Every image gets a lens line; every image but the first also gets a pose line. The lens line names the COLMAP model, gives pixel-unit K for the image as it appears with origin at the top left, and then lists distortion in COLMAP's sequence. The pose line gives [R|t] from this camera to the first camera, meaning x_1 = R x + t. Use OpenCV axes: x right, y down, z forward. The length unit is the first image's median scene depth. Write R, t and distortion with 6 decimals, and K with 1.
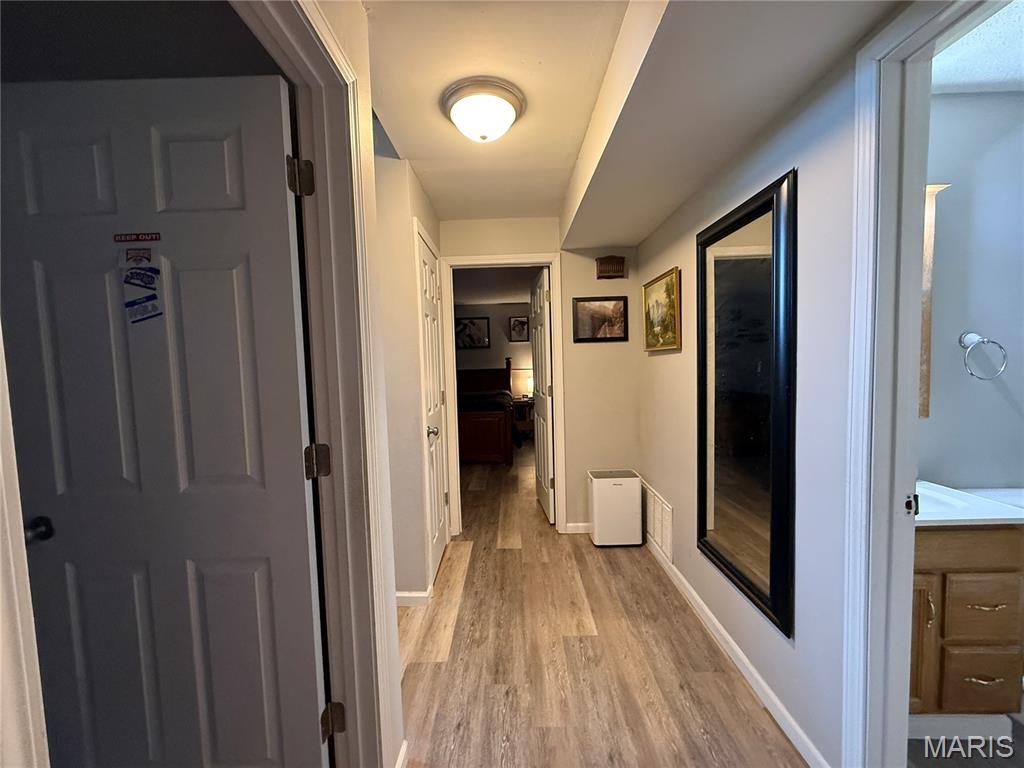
lens RADIAL K [[409.9, 0, 512.9], [0, 409.9, 385.4], [0, 0, 1]] dist [0.002591, 0.000316]
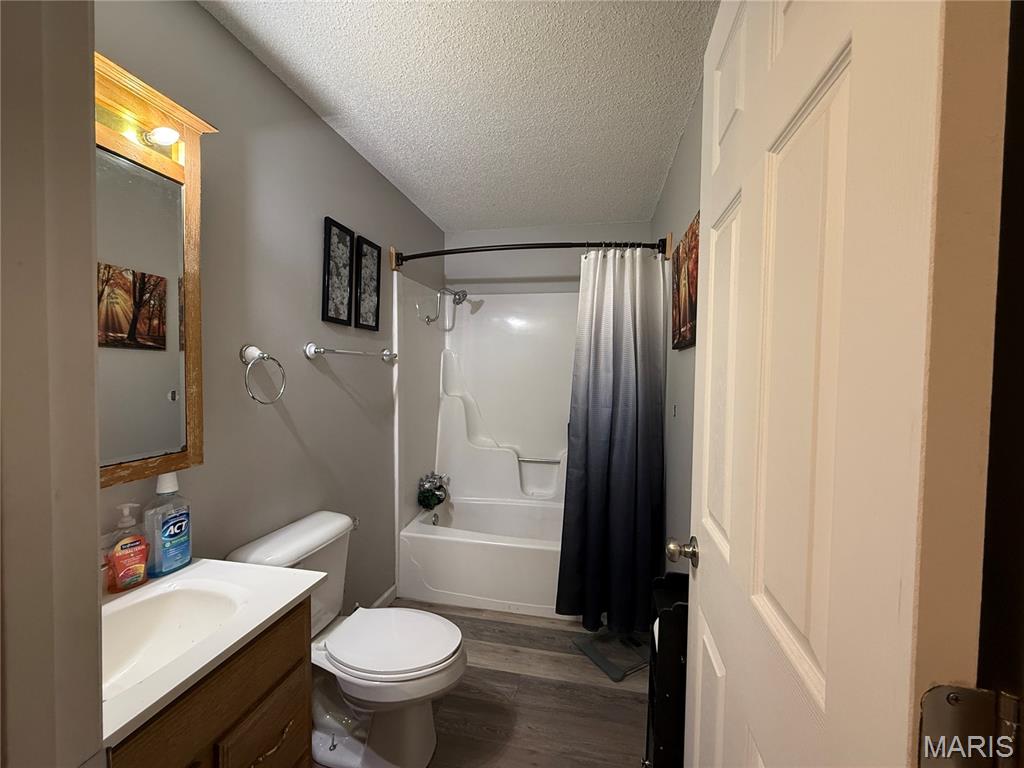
lens RADIAL K [[409.9, 0, 513.4], [0, 409.9, 384.5], [0, 0, 1]] dist [0.002591, 0.000316]
pose [[0.192313, 0.006727, 0.981311, 0.449628], [0.039238, 0.999124, -0.014539, -0.022337], [-0.980549, 0.041301, 0.191880, 0.368777]]
